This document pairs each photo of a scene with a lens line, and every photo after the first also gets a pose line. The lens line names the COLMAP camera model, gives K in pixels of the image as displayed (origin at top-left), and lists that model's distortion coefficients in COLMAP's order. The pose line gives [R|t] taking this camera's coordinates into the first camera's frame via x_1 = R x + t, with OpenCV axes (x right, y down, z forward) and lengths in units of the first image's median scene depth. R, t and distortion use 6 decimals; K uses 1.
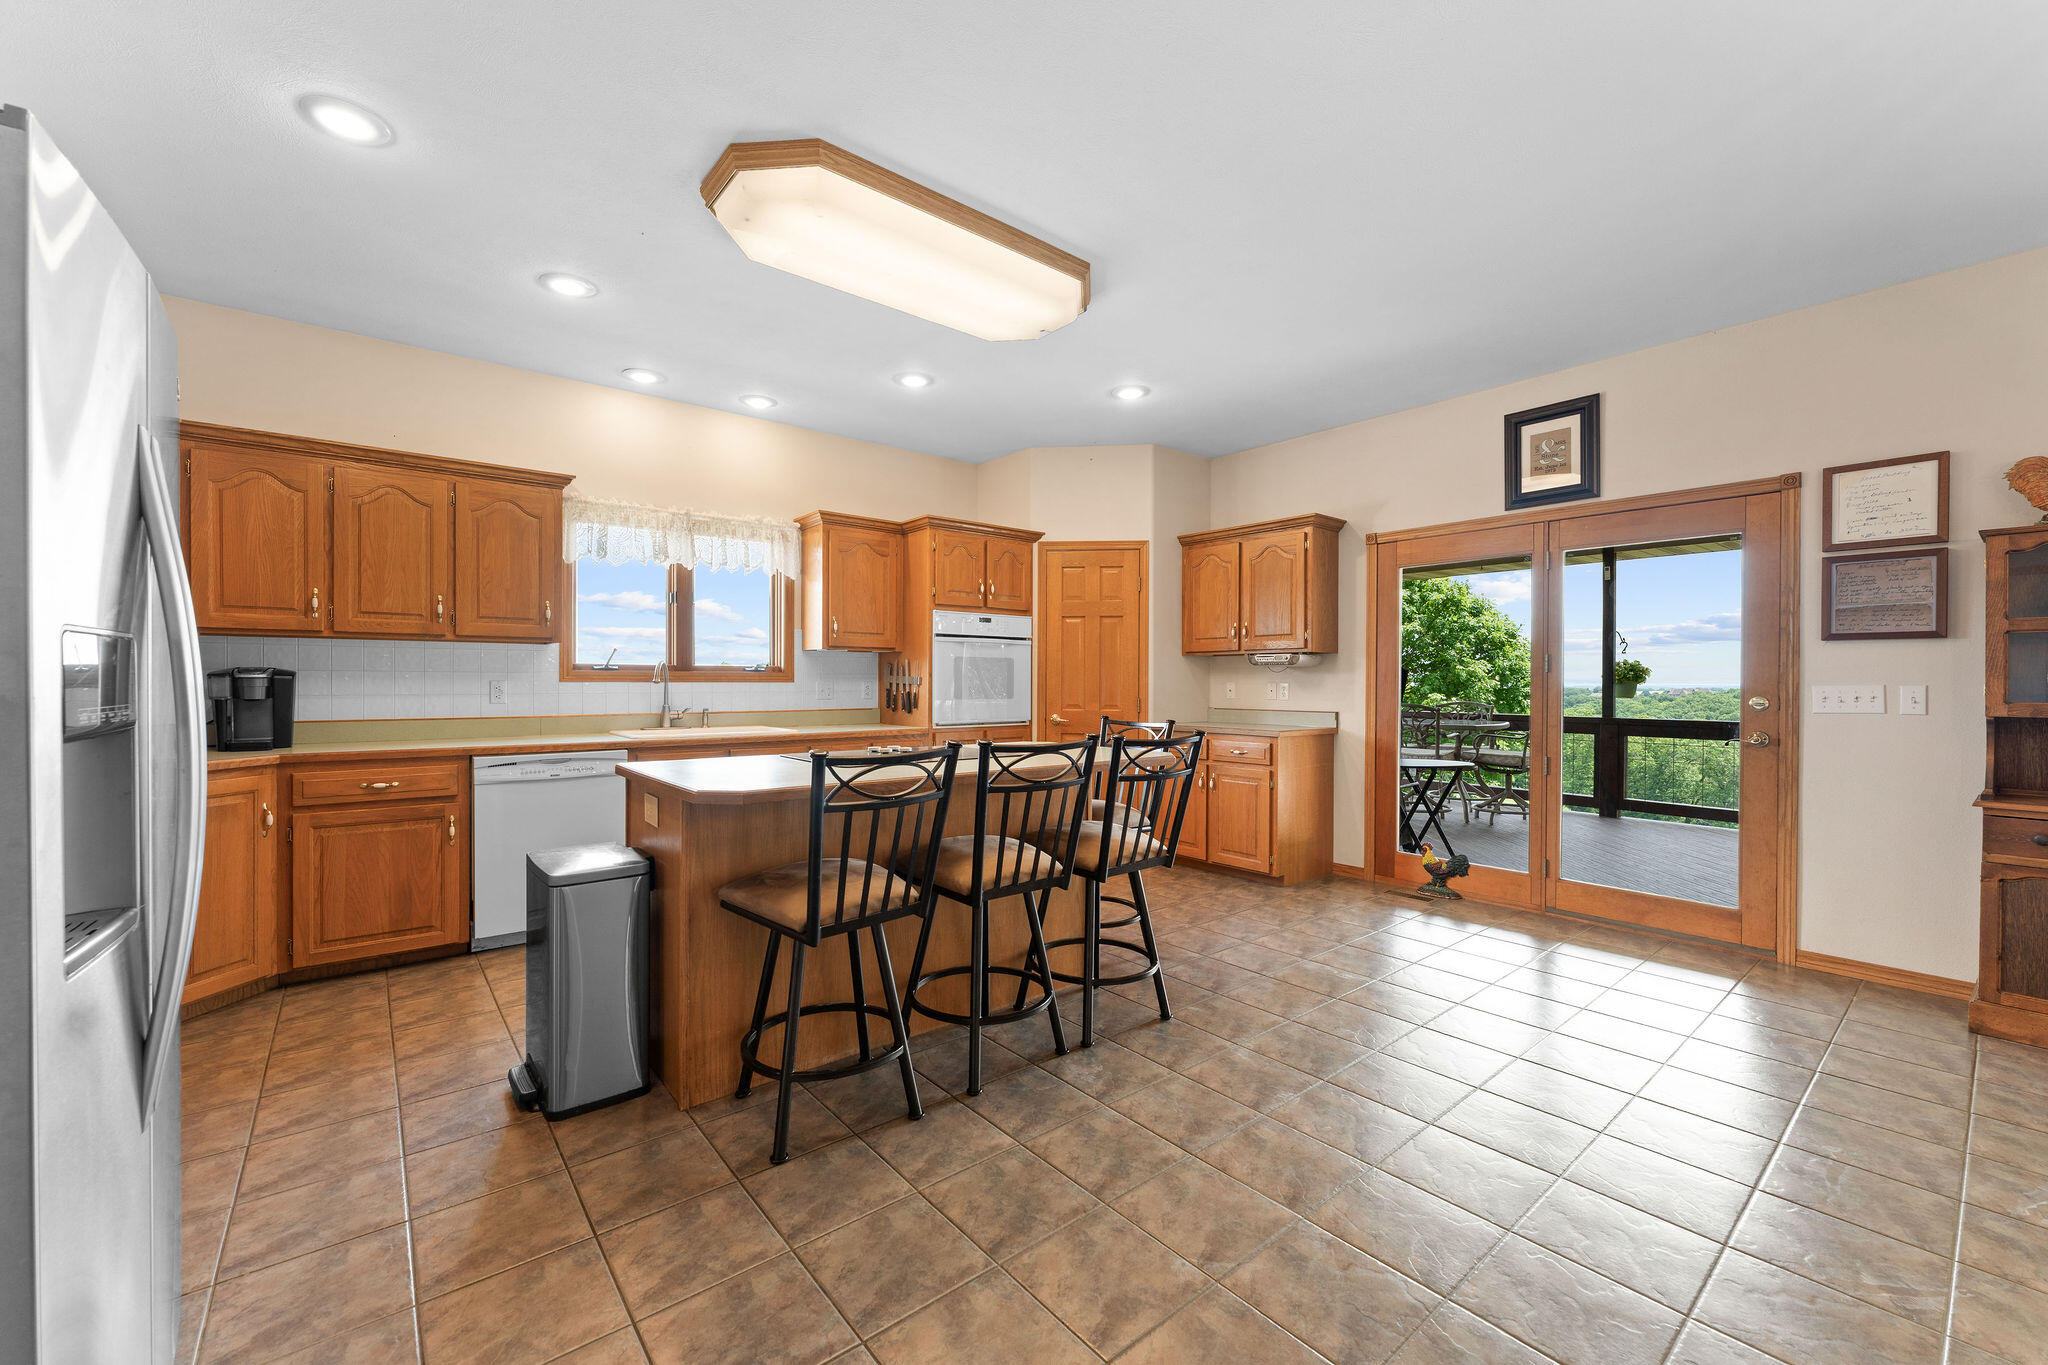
lens RADIAL K [[813.3, 0, 1013.7], [0, 813.3, 696.4], [0, 0, 1]] dist [-0.003102, -0.000031]
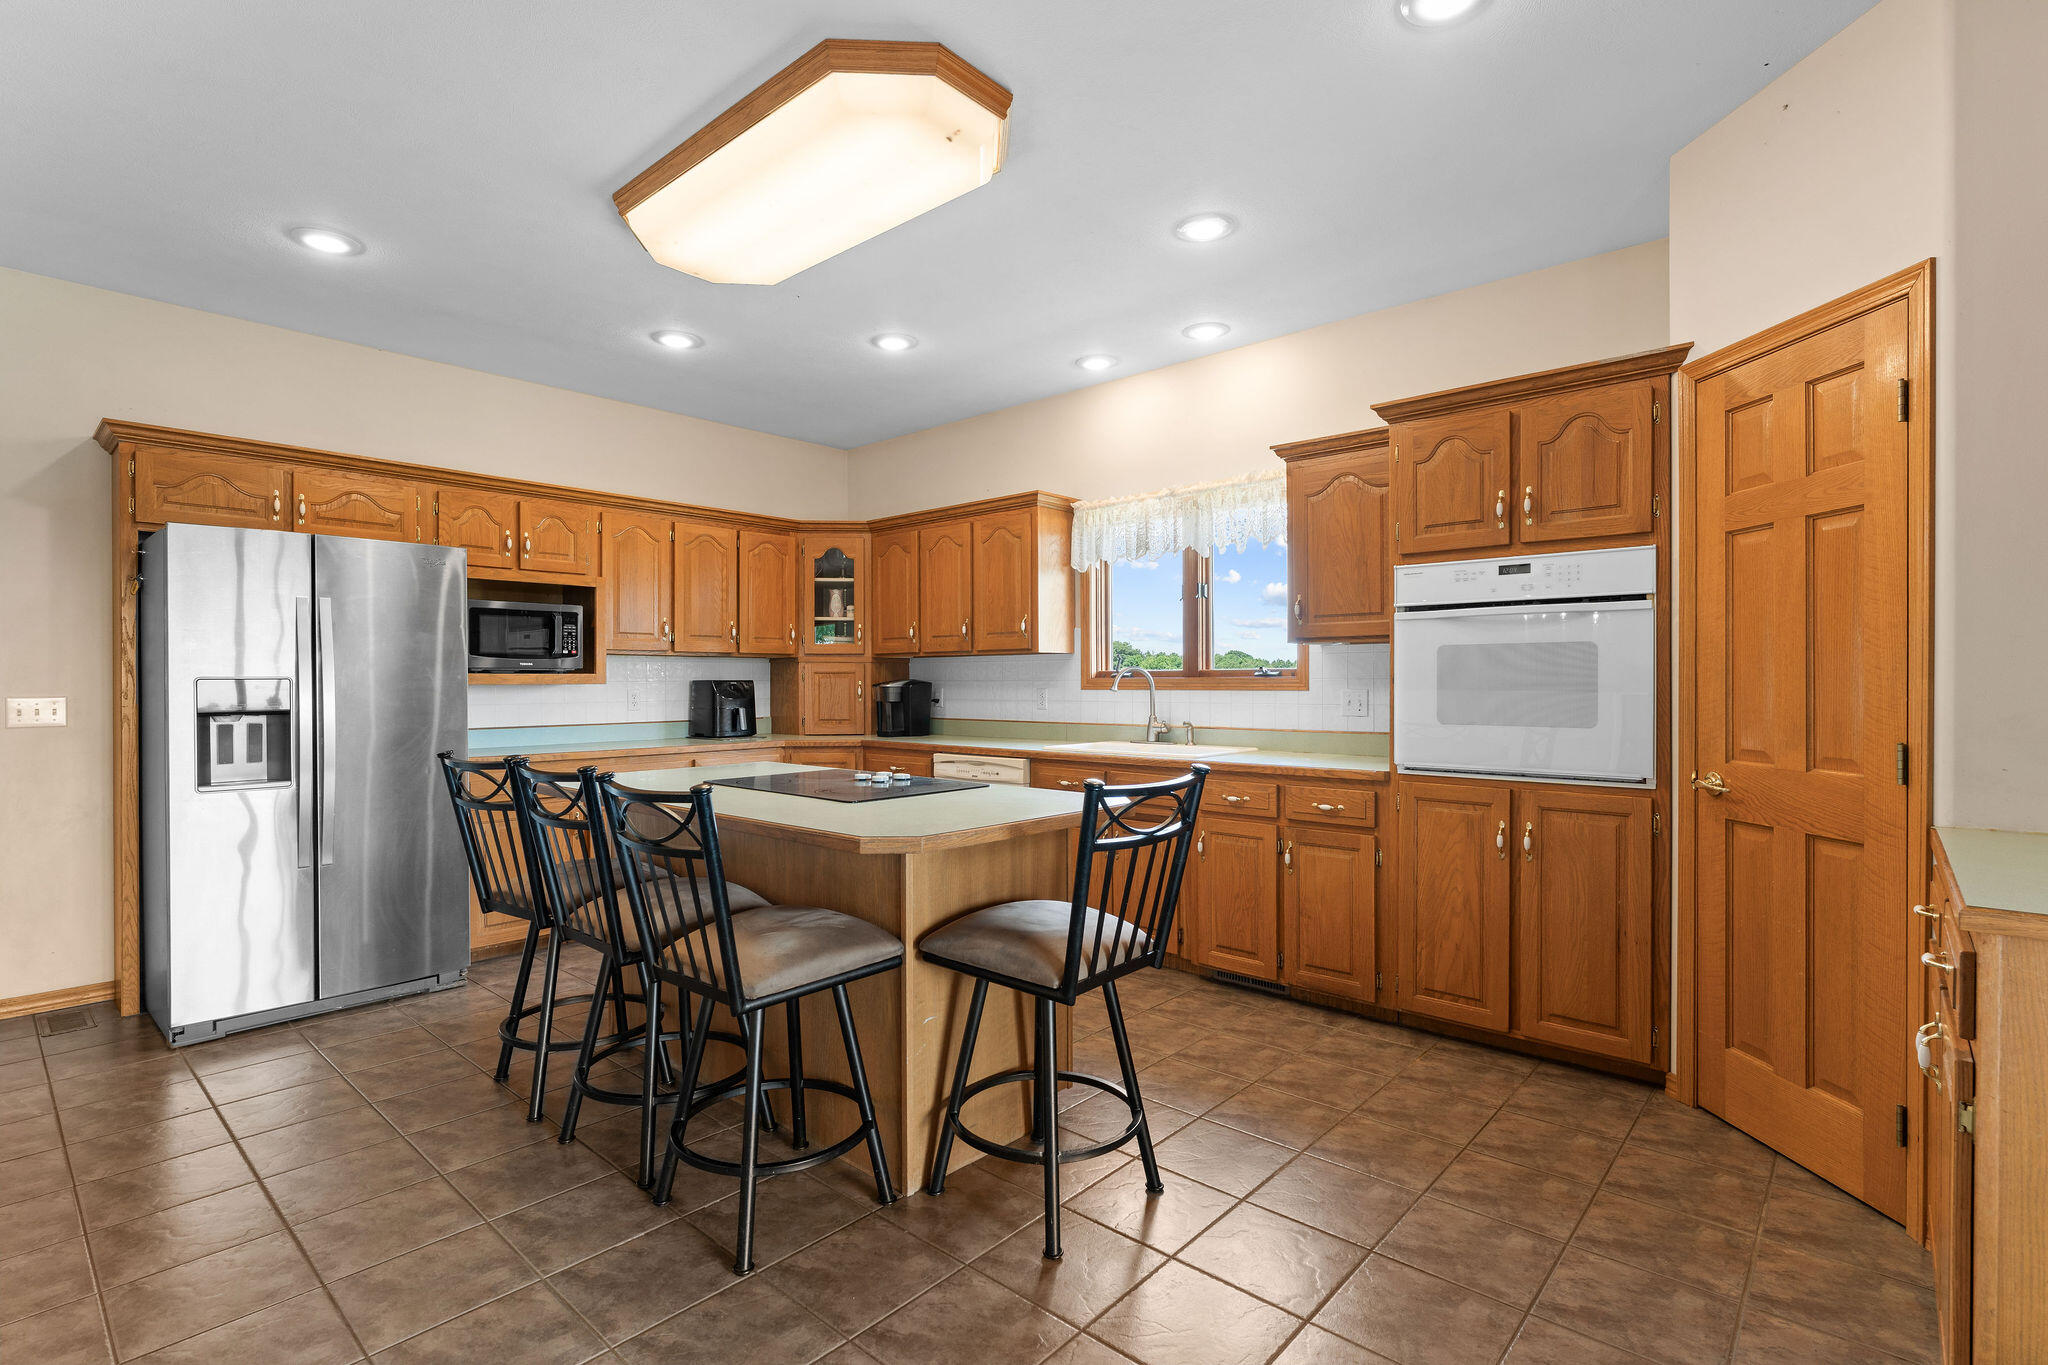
lens RADIAL K [[960.4, 0, 1024.6], [0, 960.4, 685.2], [0, 0, 1]] dist [-0.002306, 0.000108]
pose [[0.158035, -0.001793, -0.987432, 0.552802], [-0.016691, 0.999851, -0.004486, -0.015585], [0.987293, 0.017190, 0.157981, 0.666857]]
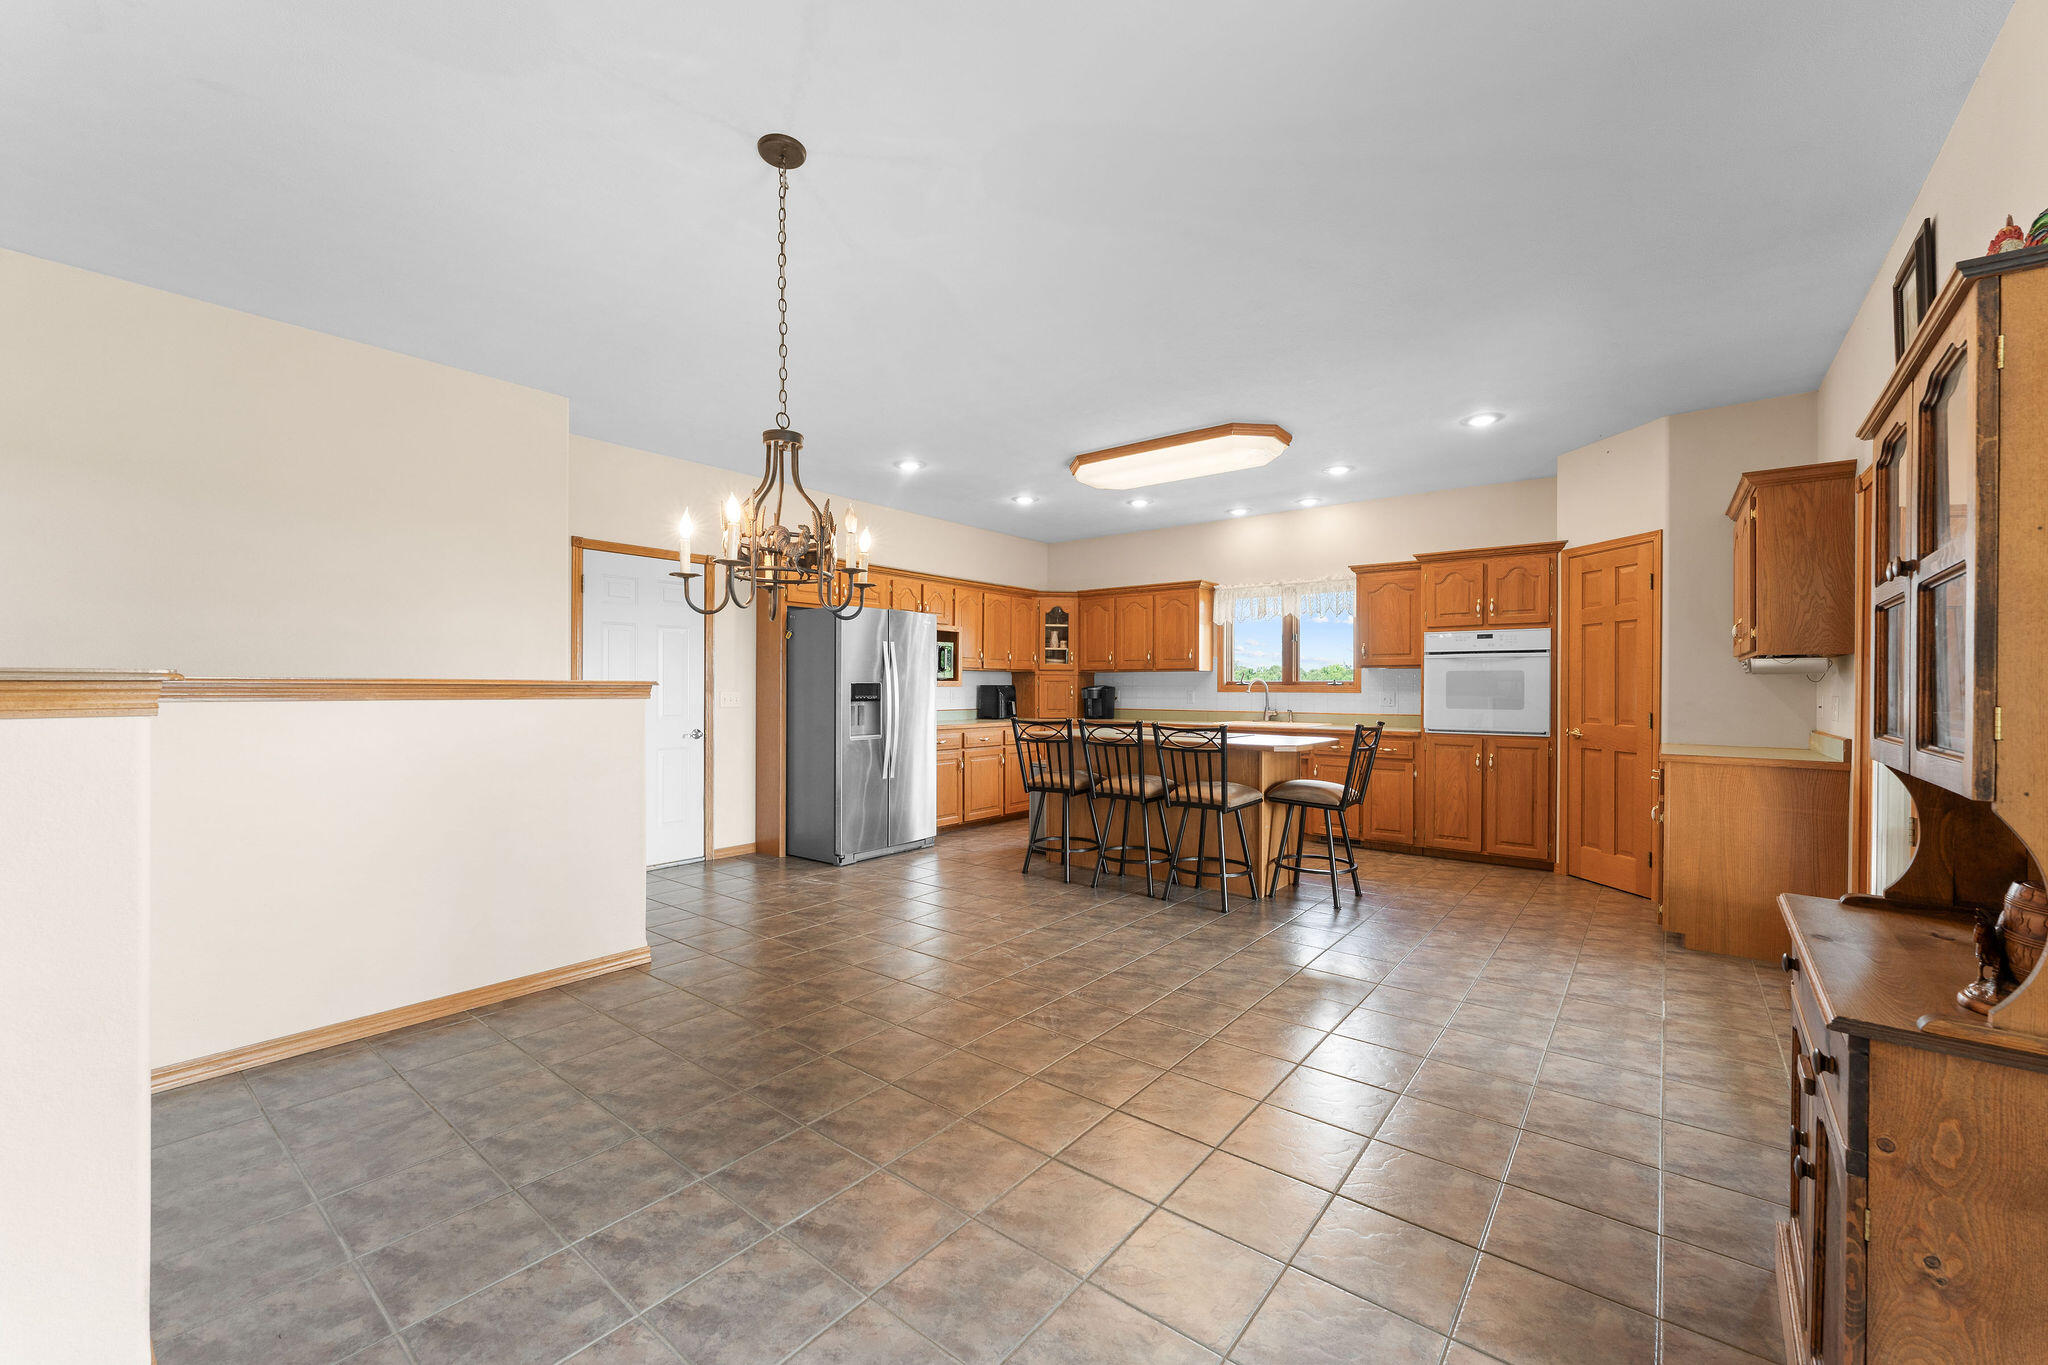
lens RADIAL K [[813.3, 0, 1019.6], [0, 813.3, 686.6], [0, 0, 1]] dist [-0.003102, -0.000031]
pose [[0.210440, -0.004938, -0.977594, 0.982372], [-0.022500, 0.999698, -0.009893, -0.002047], [0.977348, 0.024078, 0.210266, 0.181047]]
